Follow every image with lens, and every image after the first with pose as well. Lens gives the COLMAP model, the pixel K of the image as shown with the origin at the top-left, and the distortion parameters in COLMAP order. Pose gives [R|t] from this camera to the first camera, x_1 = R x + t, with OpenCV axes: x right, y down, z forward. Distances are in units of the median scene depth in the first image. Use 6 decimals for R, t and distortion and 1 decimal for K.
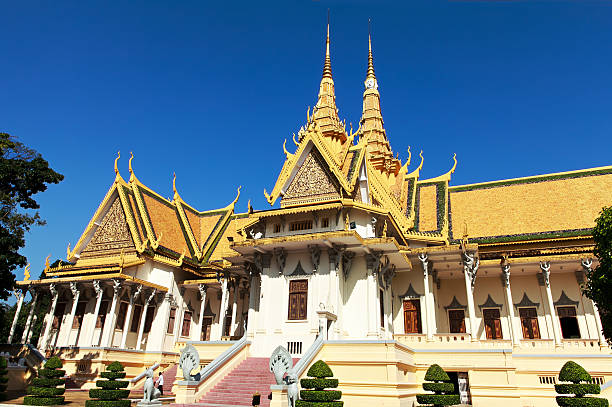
lens RADIAL K [[415.4, 0, 317.2], [0, 415.4, 208.9], [0, 0, 1]] dist [-0.018441, 0.010852]
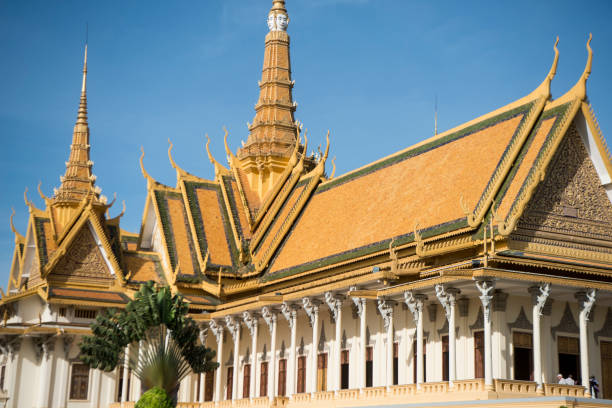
lens RADIAL K [[1176.9, 0, 311.8], [0, 1176.9, 189.9], [0, 0, 1]] dist [0.340037, 0.000000]
pose [[0.765263, -0.156866, -0.624312, 2.038885], [0.242220, 0.968745, 0.053497, -0.201424], [0.596408, -0.192161, 0.779341, -0.744616]]
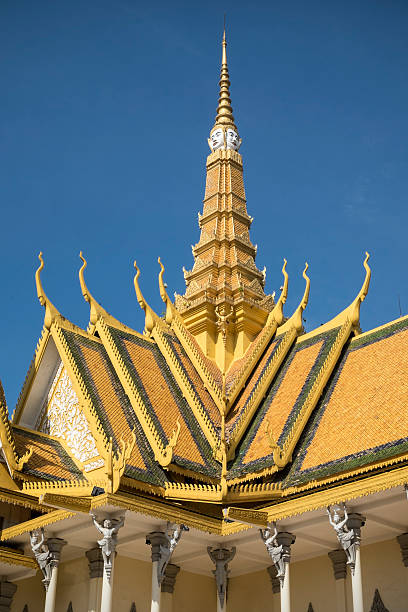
lens RADIAL K [[957.6, 0, 205.7], [0, 957.6, 322.9], [0, 0, 1]] dist [0.021036, 0.000000]
pose [[0.904978, -0.219811, -0.364279, 0.698572], [0.177207, 0.973138, -0.146969, 0.060641], [0.386799, 0.068451, 0.919620, 0.097290]]
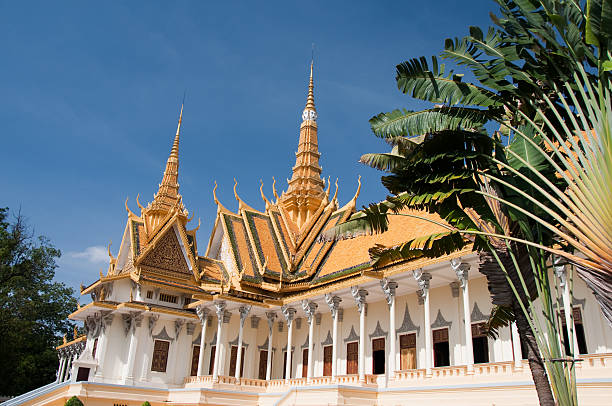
lens RADIAL K [[519.3, 0, 304.6], [0, 519.3, 203.9], [0, 0, 1]] dist [-0.102848, 0.056039]
pose [[0.845401, -0.206740, -0.492500, 1.051029], [0.184706, 0.978325, -0.093620, 0.015583], [0.501180, -0.011821, 0.865263, -0.065405]]
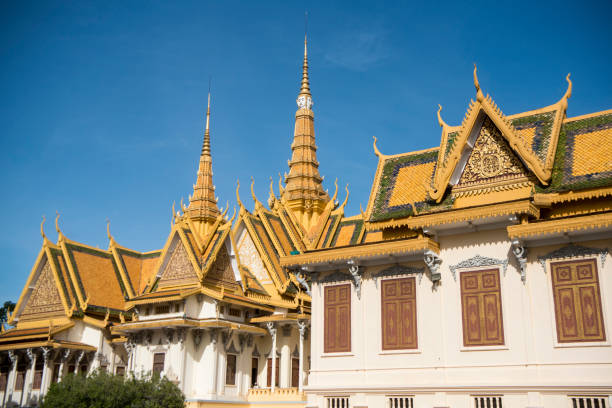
lens RADIAL K [[728.1, 0, 315.5], [0, 728.1, 200.6], [0, 0, 1]] dist [0.095630, 0.000000]
pose [[0.979617, -0.075841, -0.186005, 0.672216], [0.091851, 0.992633, 0.079011, -0.331693], [0.178643, -0.094485, 0.979367, -0.853479]]
